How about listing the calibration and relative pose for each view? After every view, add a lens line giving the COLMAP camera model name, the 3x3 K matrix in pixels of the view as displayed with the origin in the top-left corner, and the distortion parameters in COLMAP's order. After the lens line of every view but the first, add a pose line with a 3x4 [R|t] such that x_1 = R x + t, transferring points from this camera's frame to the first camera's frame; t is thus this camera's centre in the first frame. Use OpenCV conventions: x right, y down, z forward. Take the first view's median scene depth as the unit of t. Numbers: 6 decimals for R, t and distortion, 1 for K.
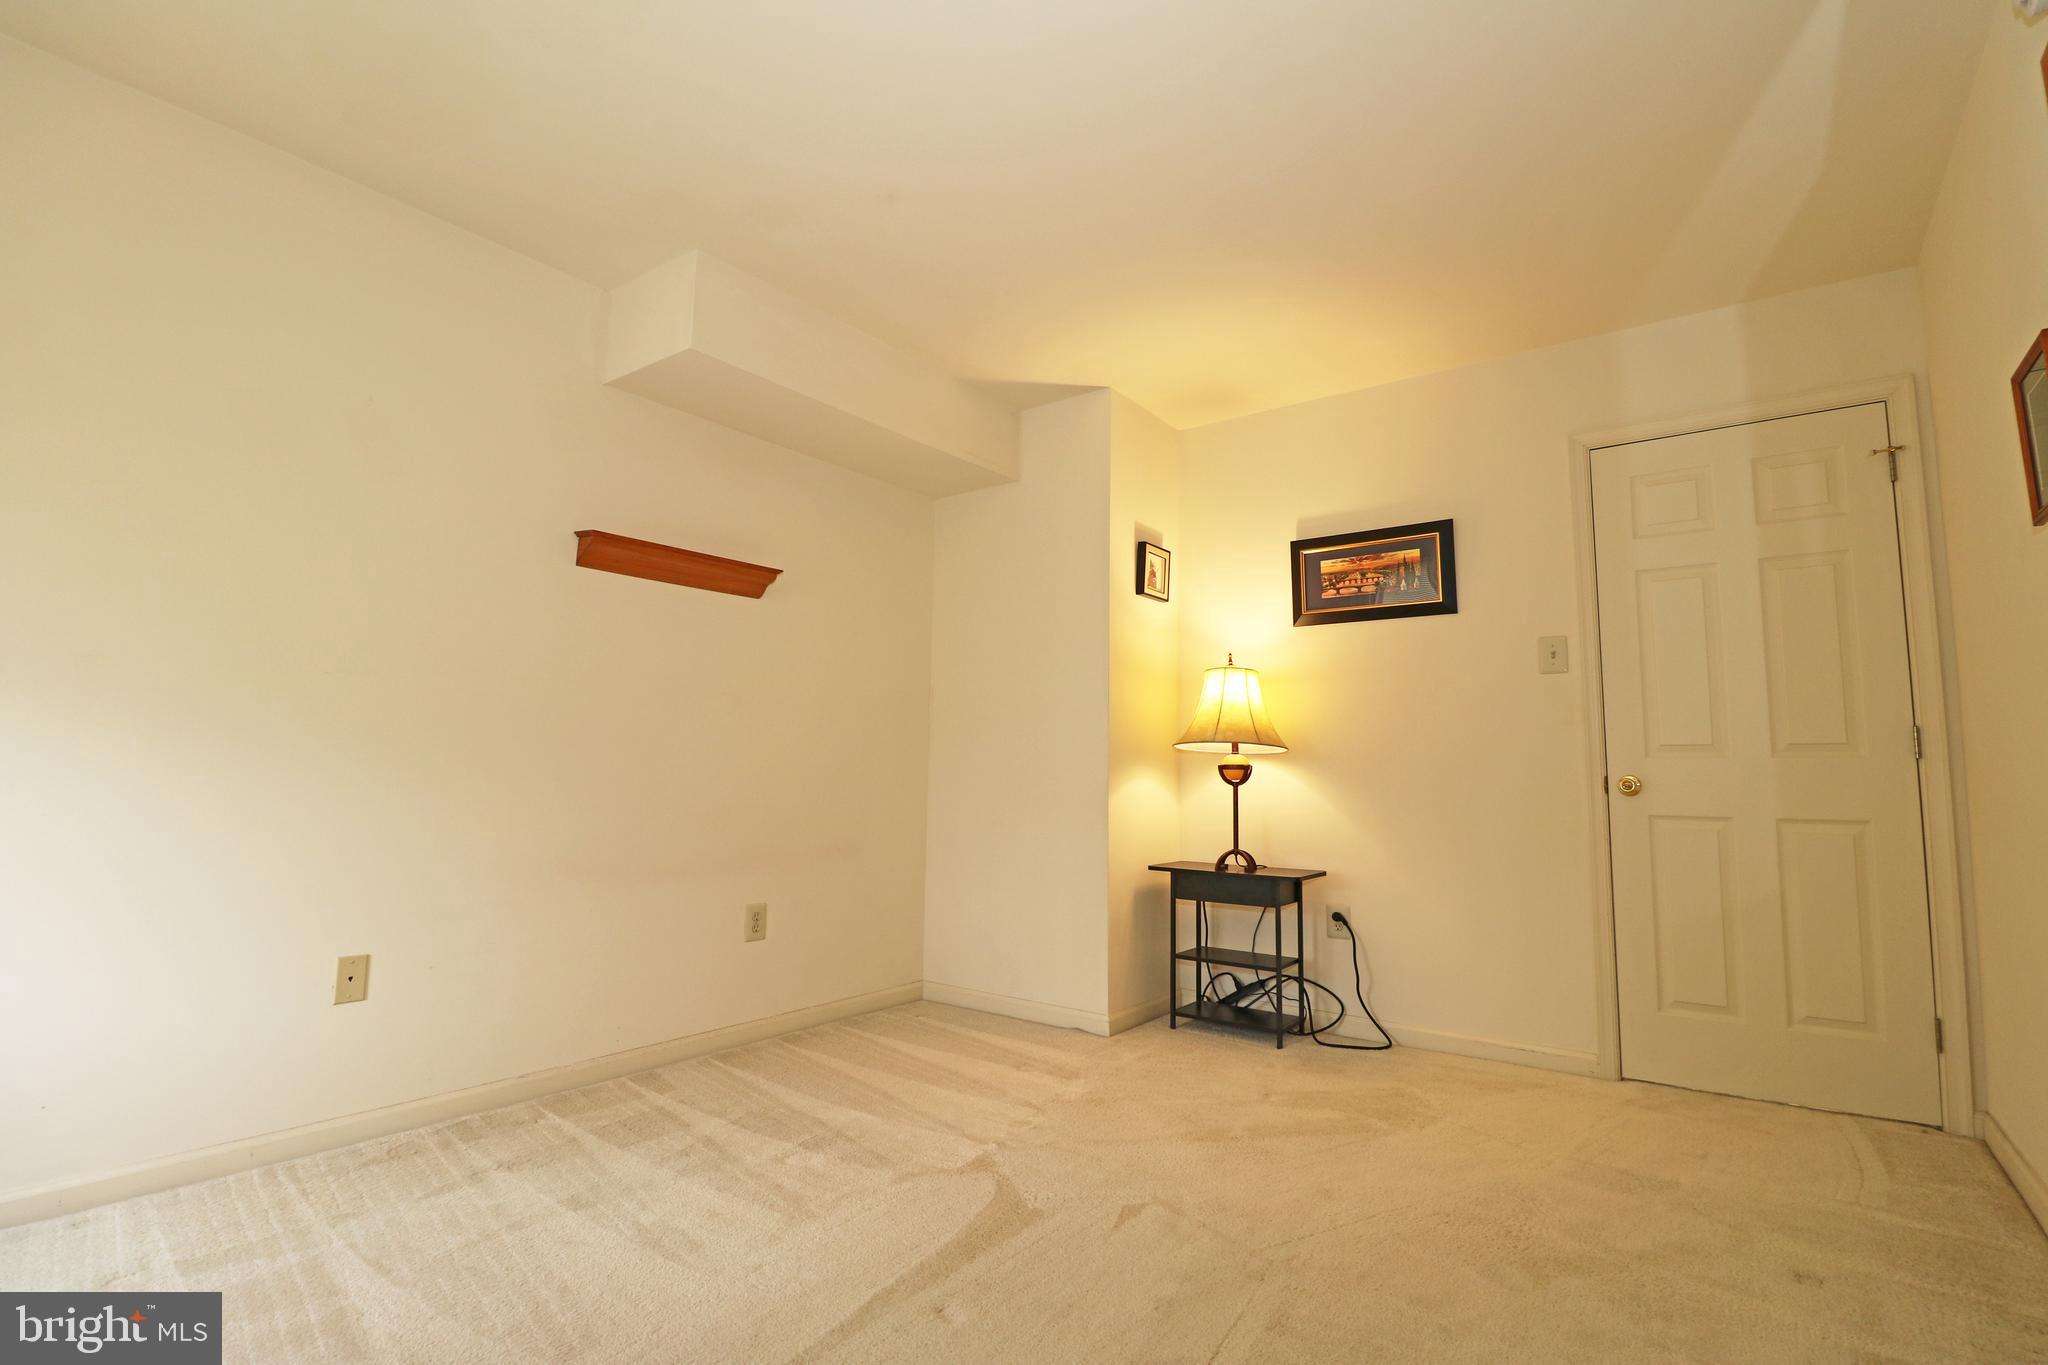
lens RADIAL K [[943.8, 0, 1042.9], [0, 943.8, 685.4], [0, 0, 1]] dist [0.002773, -0.012248]
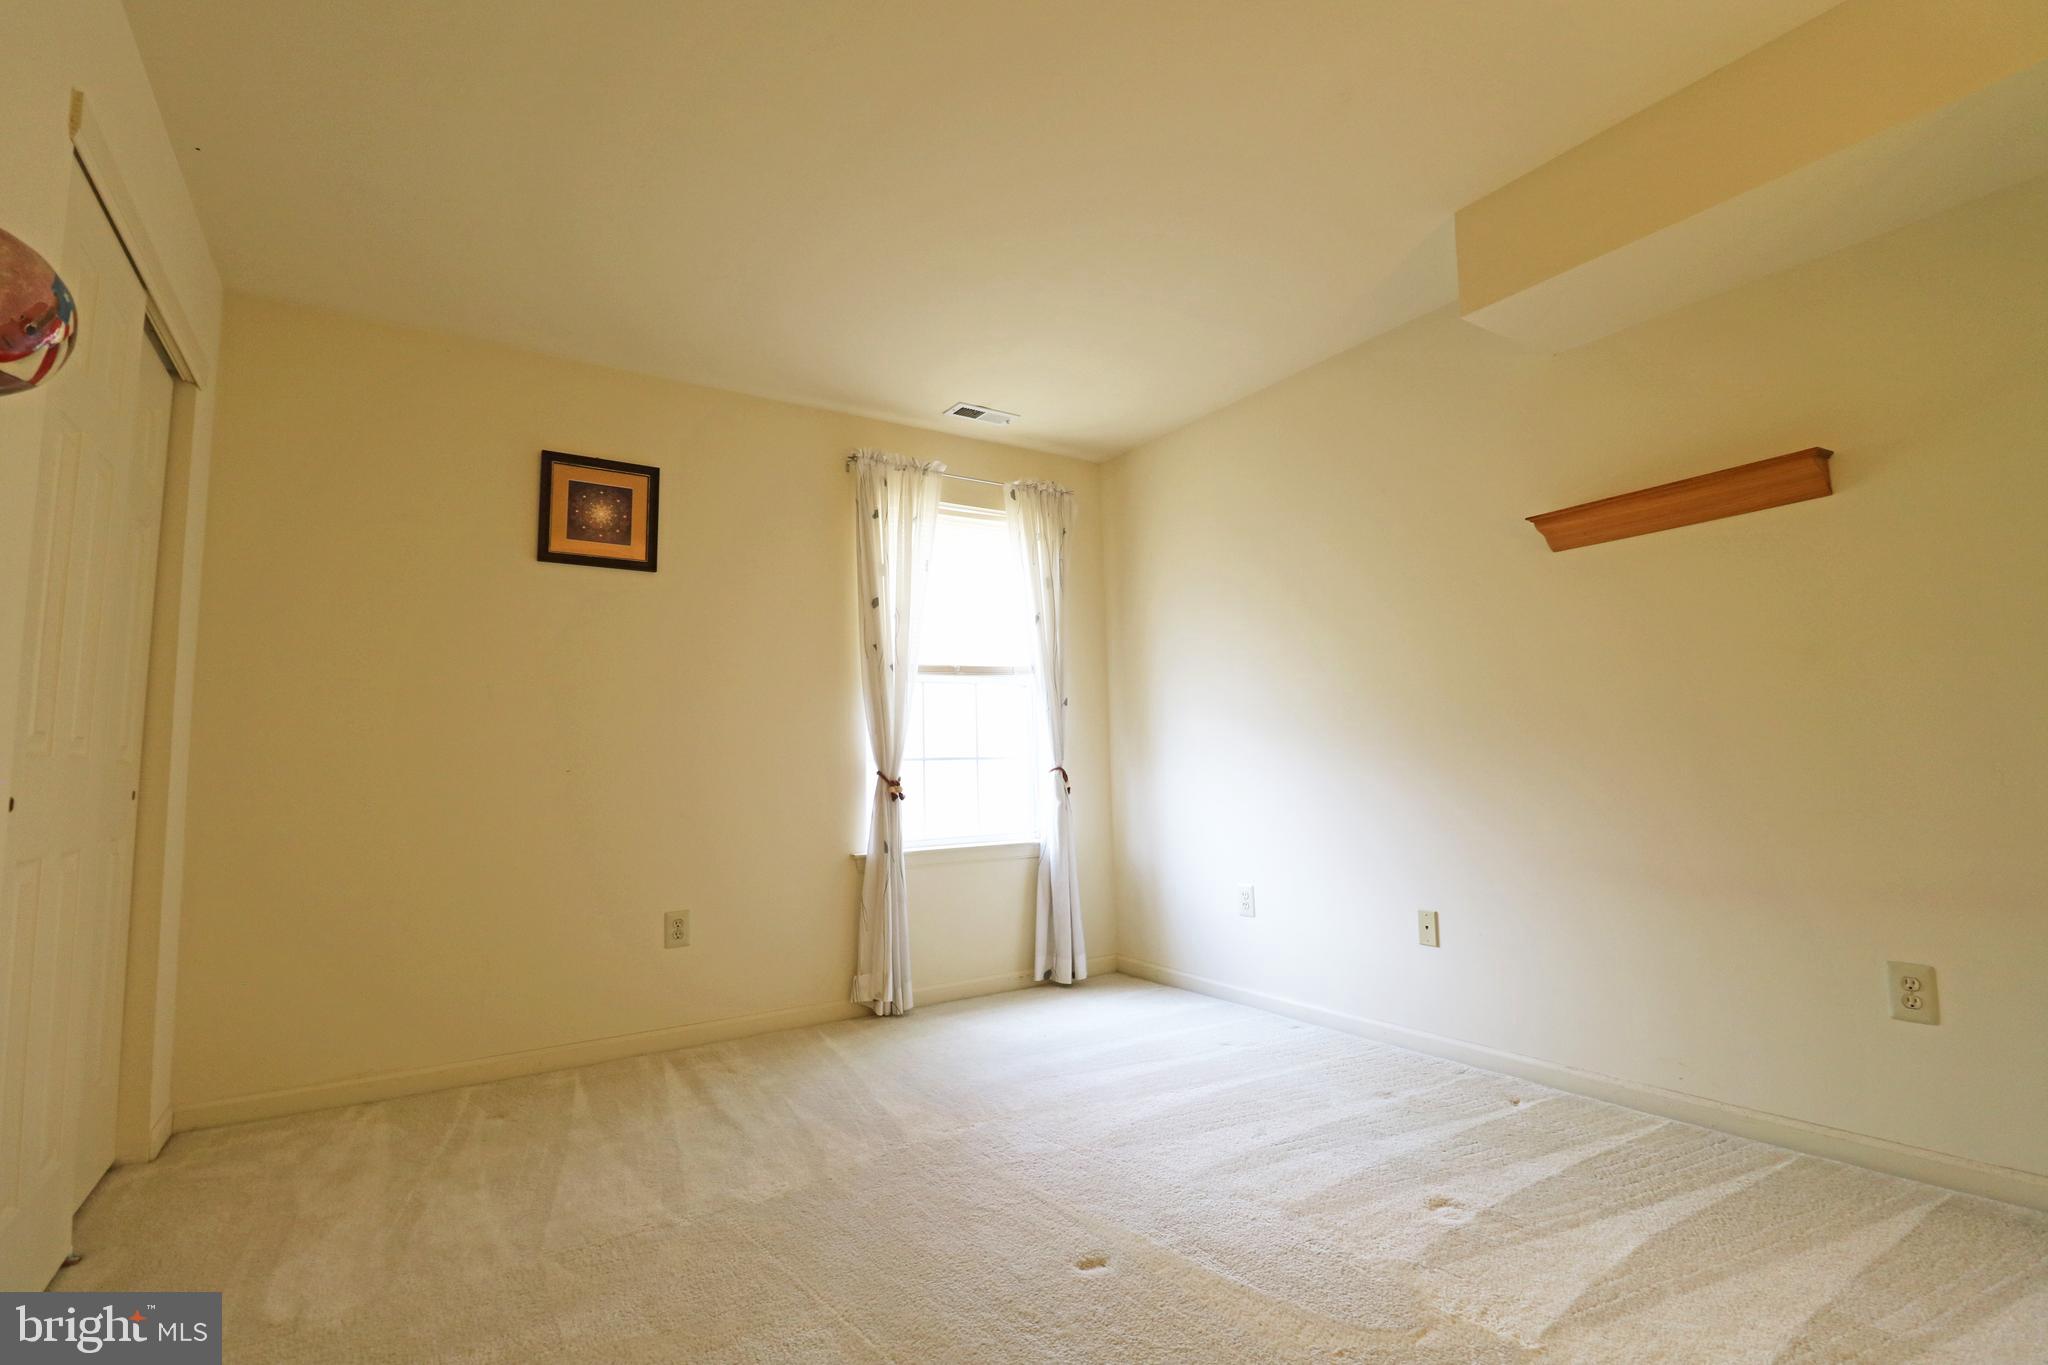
lens RADIAL K [[951.3, 0, 1035.2], [0, 951.3, 675.6], [0, 0, 1]] dist [0.001353, -0.015990]
pose [[-0.345049, -0.096806, -0.933579, 0.672113], [0.109763, 0.983680, -0.142570, 0.089039], [0.932145, -0.151666, -0.328792, 0.917070]]
